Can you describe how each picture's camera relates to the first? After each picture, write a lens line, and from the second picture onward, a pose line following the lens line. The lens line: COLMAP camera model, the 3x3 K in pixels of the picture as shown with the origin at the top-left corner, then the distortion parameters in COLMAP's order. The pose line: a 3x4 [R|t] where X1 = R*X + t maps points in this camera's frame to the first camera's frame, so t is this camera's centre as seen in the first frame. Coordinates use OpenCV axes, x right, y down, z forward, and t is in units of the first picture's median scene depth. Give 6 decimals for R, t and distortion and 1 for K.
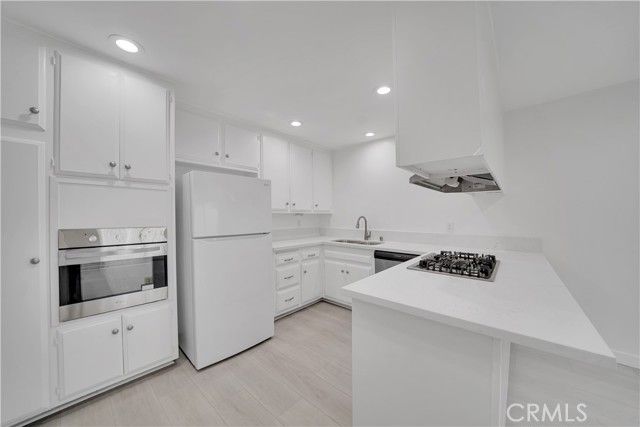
lens RADIAL K [[225.4, 0, 318.4], [0, 225.4, 214.3], [0, 0, 1]] dist [0.000301, 0.000059]
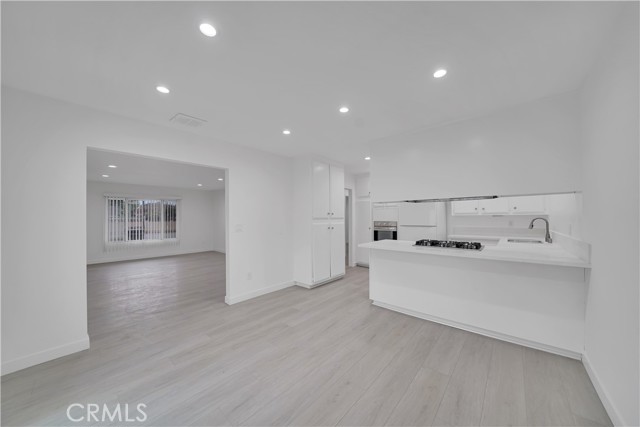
lens RADIAL K [[225.4, 0, 318.4], [0, 225.4, 214.3], [0, 0, 1]] dist [0.000301, 0.000059]
pose [[0.034823, -0.010269, -0.999341, 2.024232], [0.012166, 0.999877, -0.009851, -0.015541], [0.999319, -0.011815, 0.034944, -0.082408]]
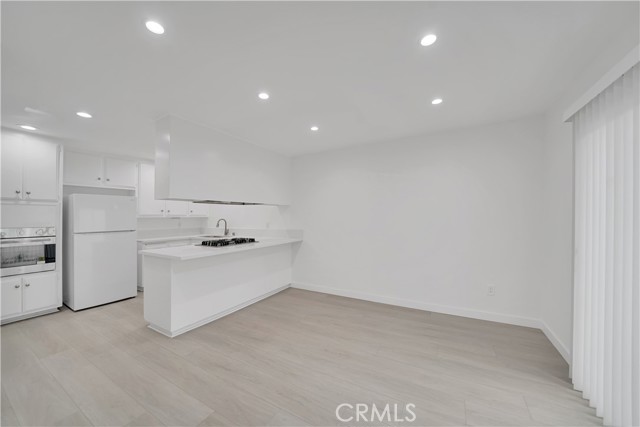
lens RADIAL K [[236.5, 0, 320.2], [0, 236.5, 210.3], [0, 0, 1]] dist [0.018485, -0.000292]
pose [[0.968839, 0.000954, 0.247691, 0.735491], [0.005172, 0.999697, -0.024080, -0.013963], [-0.247639, 0.024610, 0.968540, -1.150774]]
